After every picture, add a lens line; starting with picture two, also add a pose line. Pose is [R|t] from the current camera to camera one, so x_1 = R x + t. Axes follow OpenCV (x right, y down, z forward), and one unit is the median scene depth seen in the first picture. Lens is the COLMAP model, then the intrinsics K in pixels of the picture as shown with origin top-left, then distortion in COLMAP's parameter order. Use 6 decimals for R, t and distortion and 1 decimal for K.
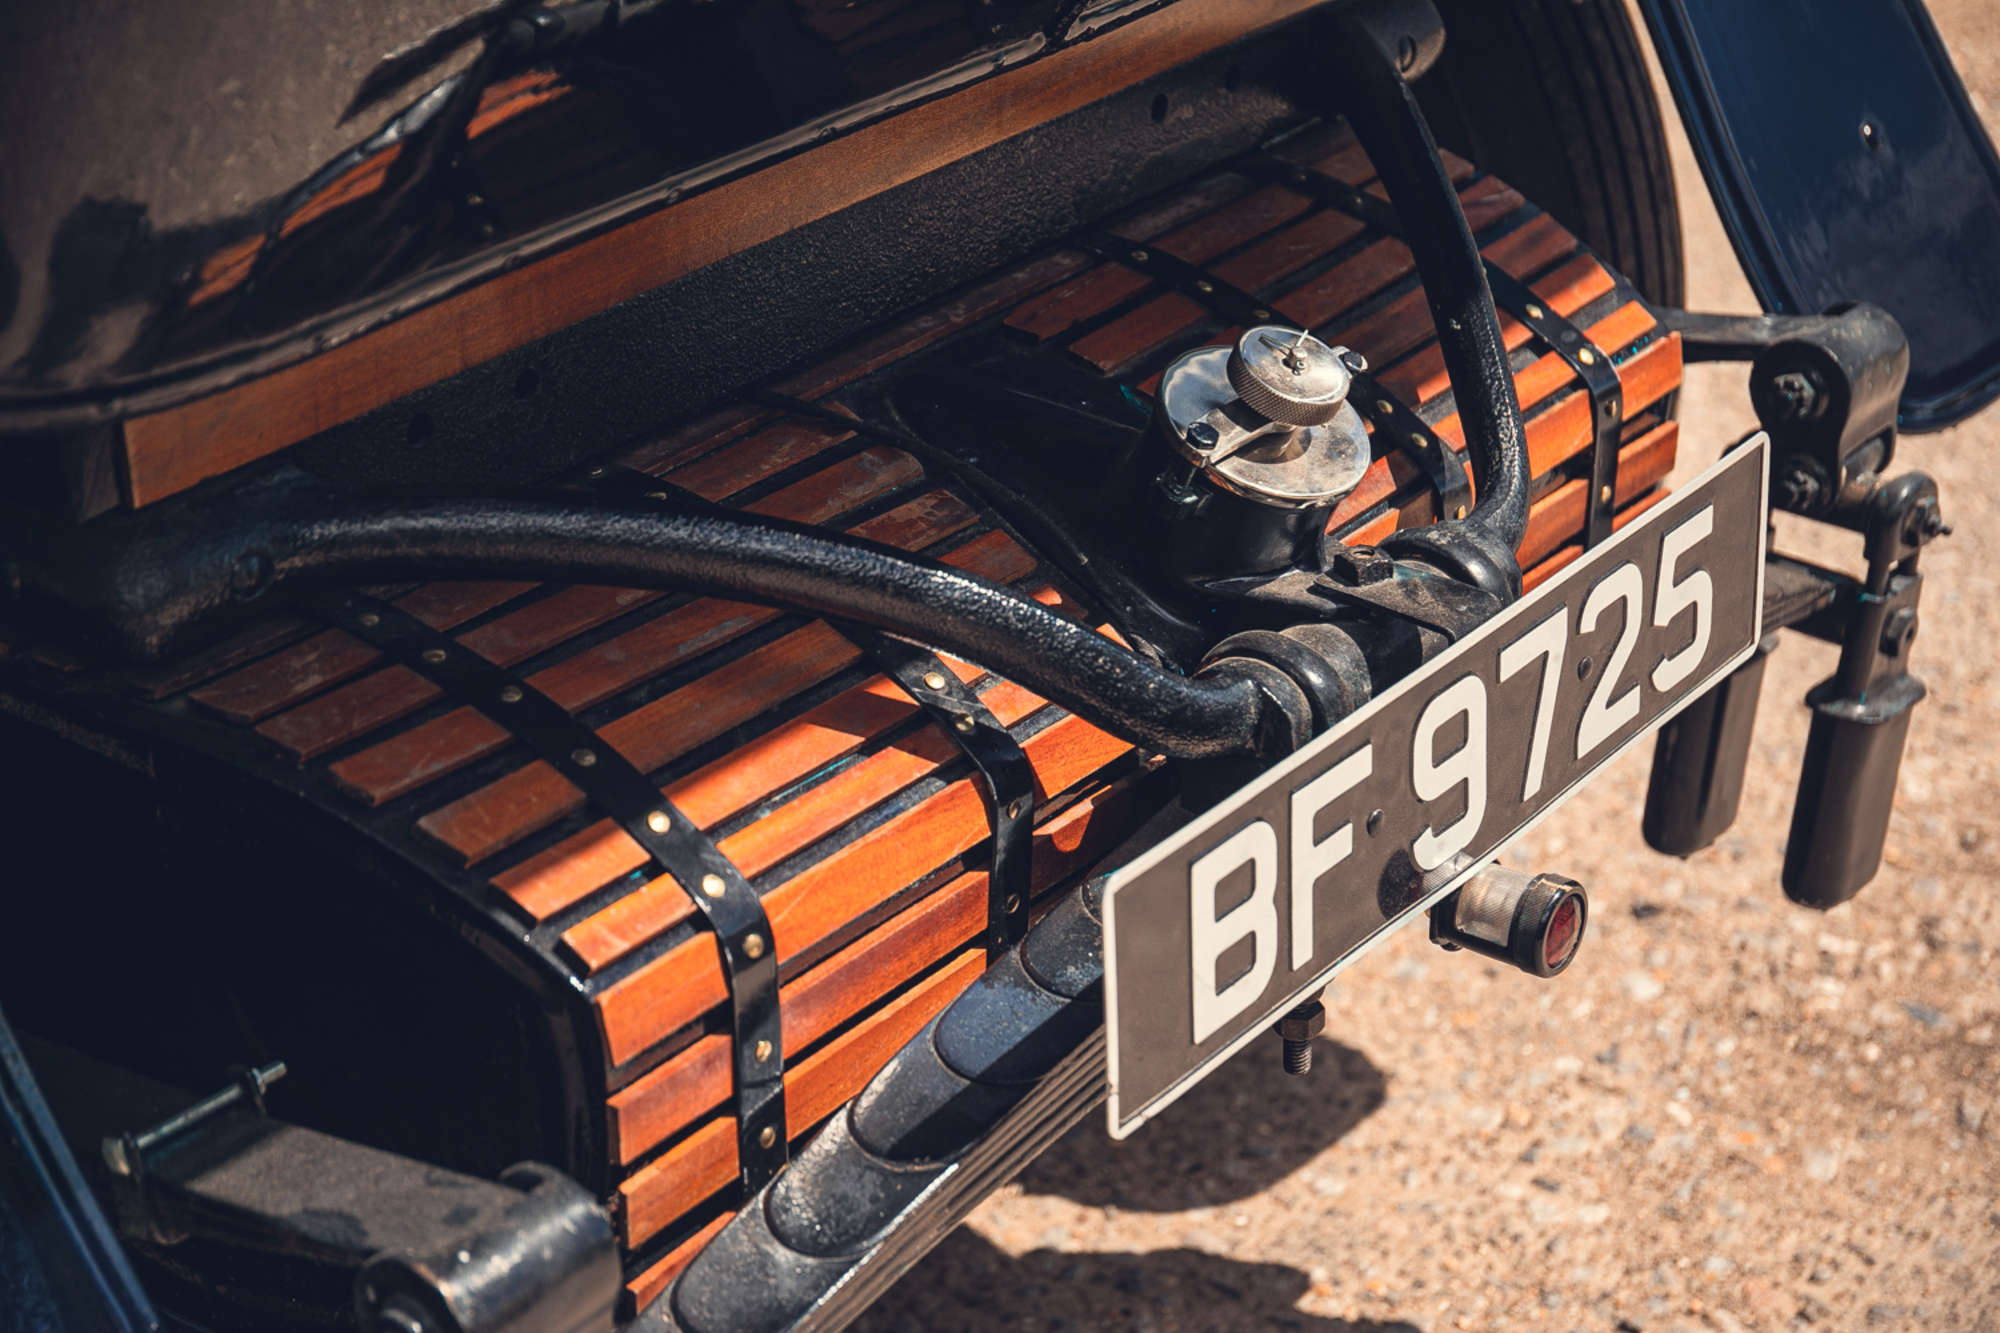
lens RADIAL K [[3795.0, 0, 1028.7], [0, 3795.0, 667.2], [0, 0, 1]] dist [0.143416, 0.195902]
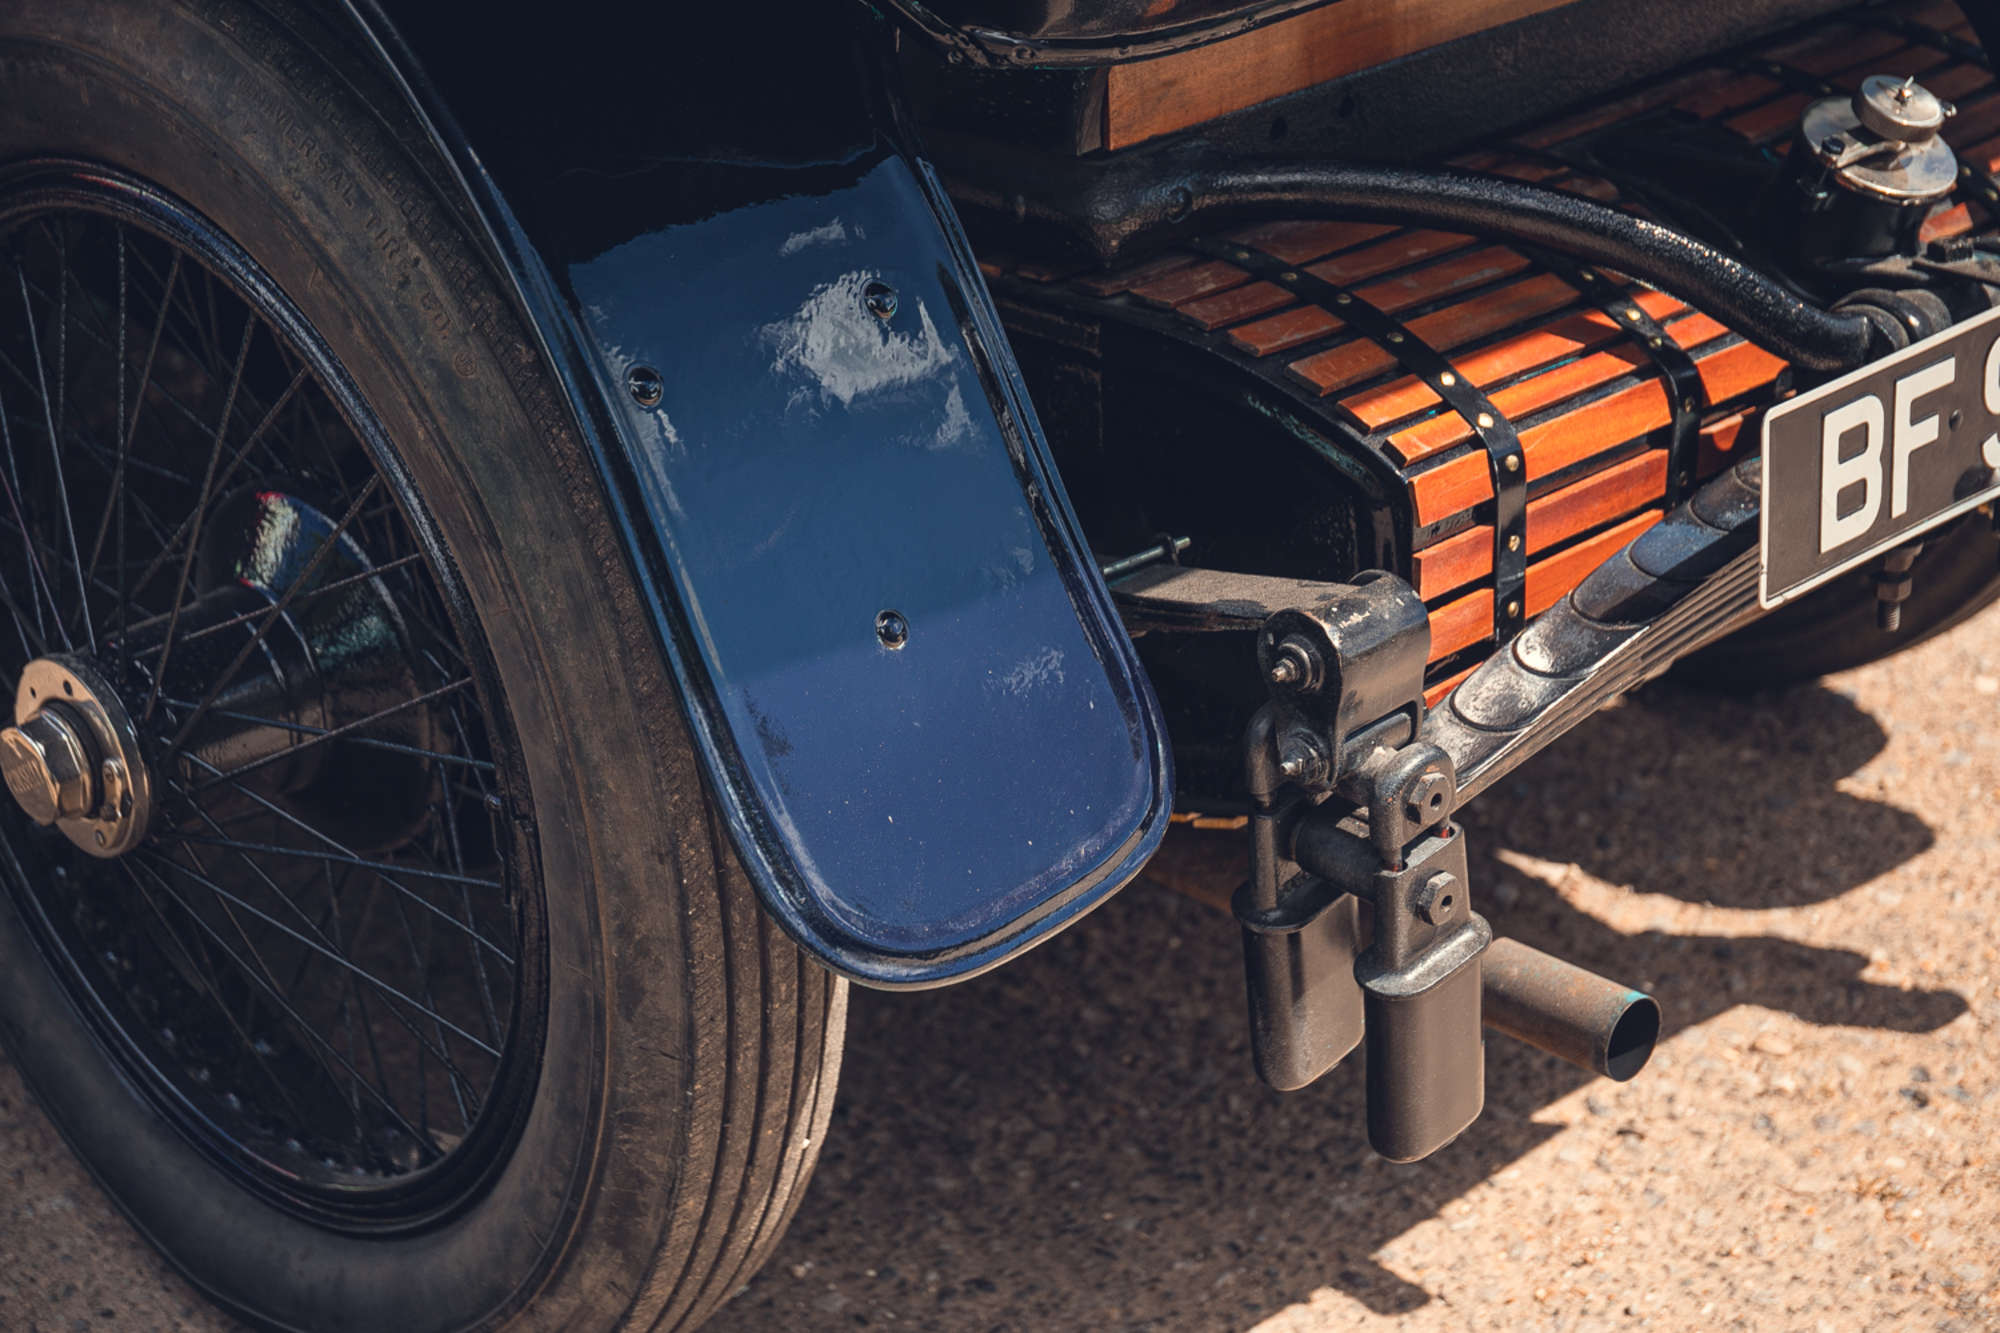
lens RADIAL K [[3795.0, 0, 1028.7], [0, 3795.0, 667.2], [0, 0, 1]] dist [0.143416, 0.195902]
pose [[0.991072, 0.026226, -0.130724, -0.060306], [-0.032768, 0.998303, -0.048147, 0.215898], [0.129239, 0.052001, 0.990249, -0.433253]]
